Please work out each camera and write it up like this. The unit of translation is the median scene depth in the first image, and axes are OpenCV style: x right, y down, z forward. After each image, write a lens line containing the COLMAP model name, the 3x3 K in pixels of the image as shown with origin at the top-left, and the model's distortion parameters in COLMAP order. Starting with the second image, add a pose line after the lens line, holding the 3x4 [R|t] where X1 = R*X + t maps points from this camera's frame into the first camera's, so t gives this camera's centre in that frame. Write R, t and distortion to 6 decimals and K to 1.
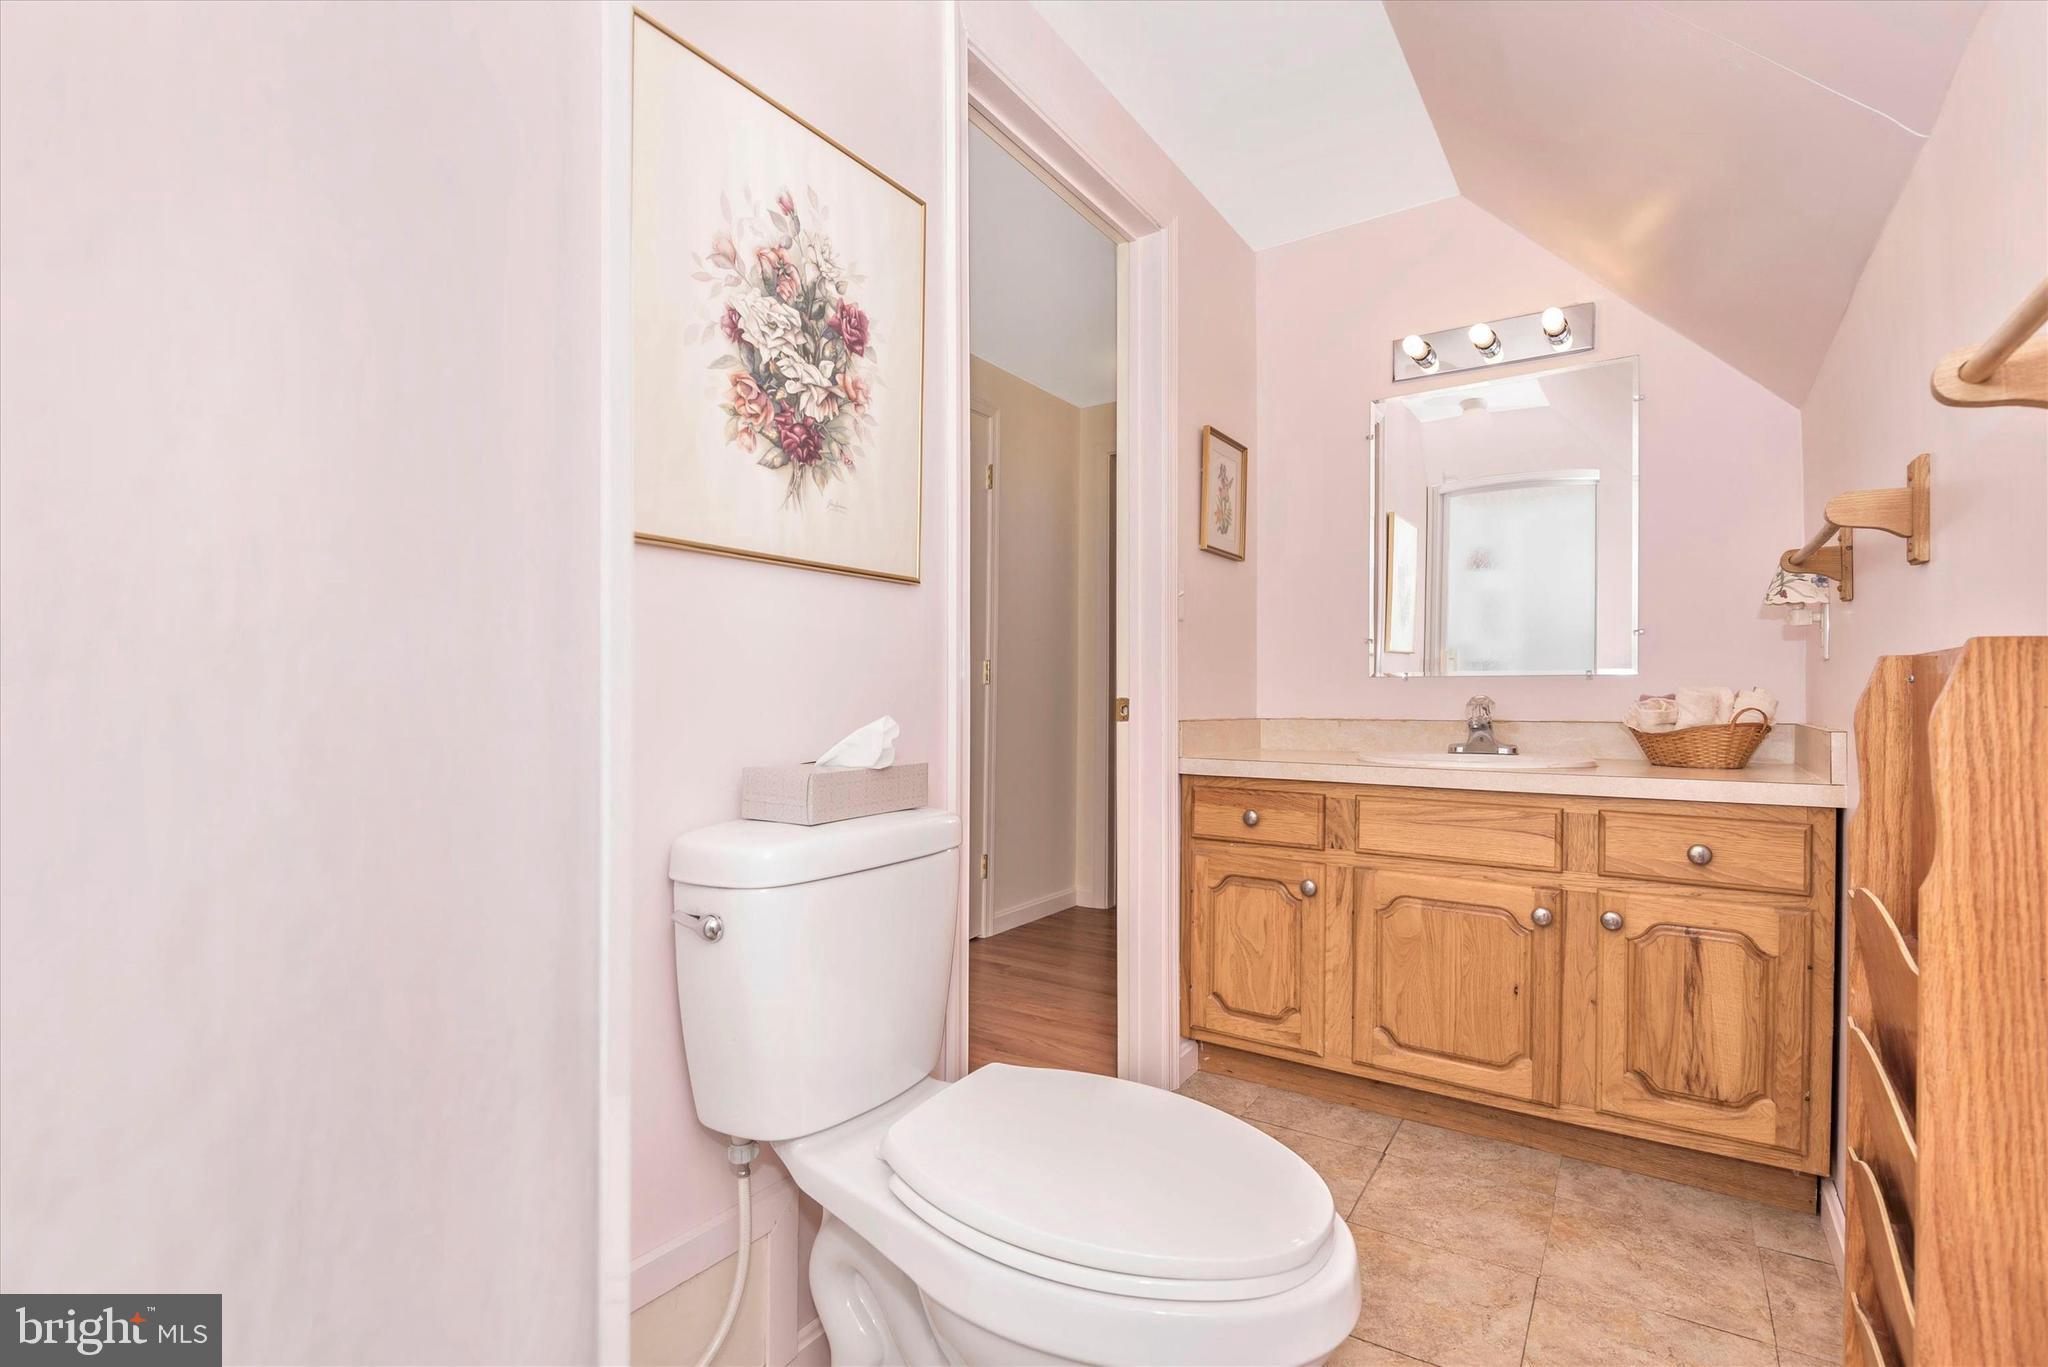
lens RADIAL K [[929.4, 0, 1017.0], [0, 929.4, 680.4], [0, 0, 1]] dist [0.032418, -0.025569]
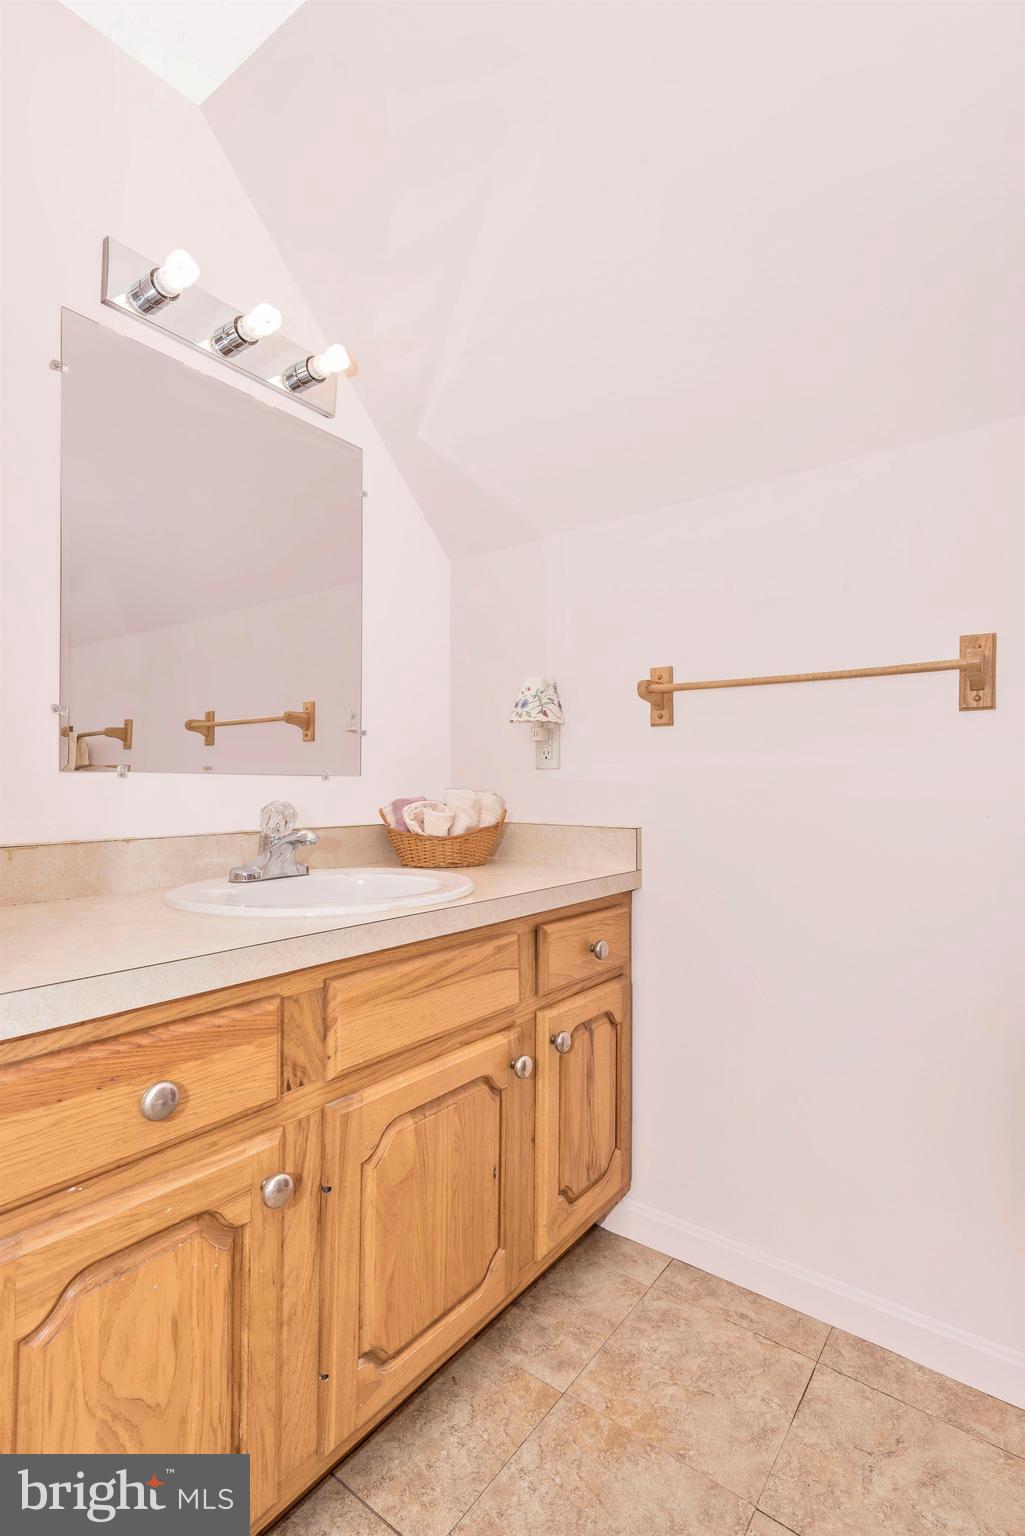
lens RADIAL K [[697.0, 0, 511.0], [0, 697.0, 790.4], [0, 0, 1]] dist [0.032418, -0.025569]
pose [[0.084485, 0.005939, 0.996407, -0.063229], [0.001641, 0.999980, -0.006100, 0.010285], [-0.996423, 0.002151, 0.084473, 0.964396]]
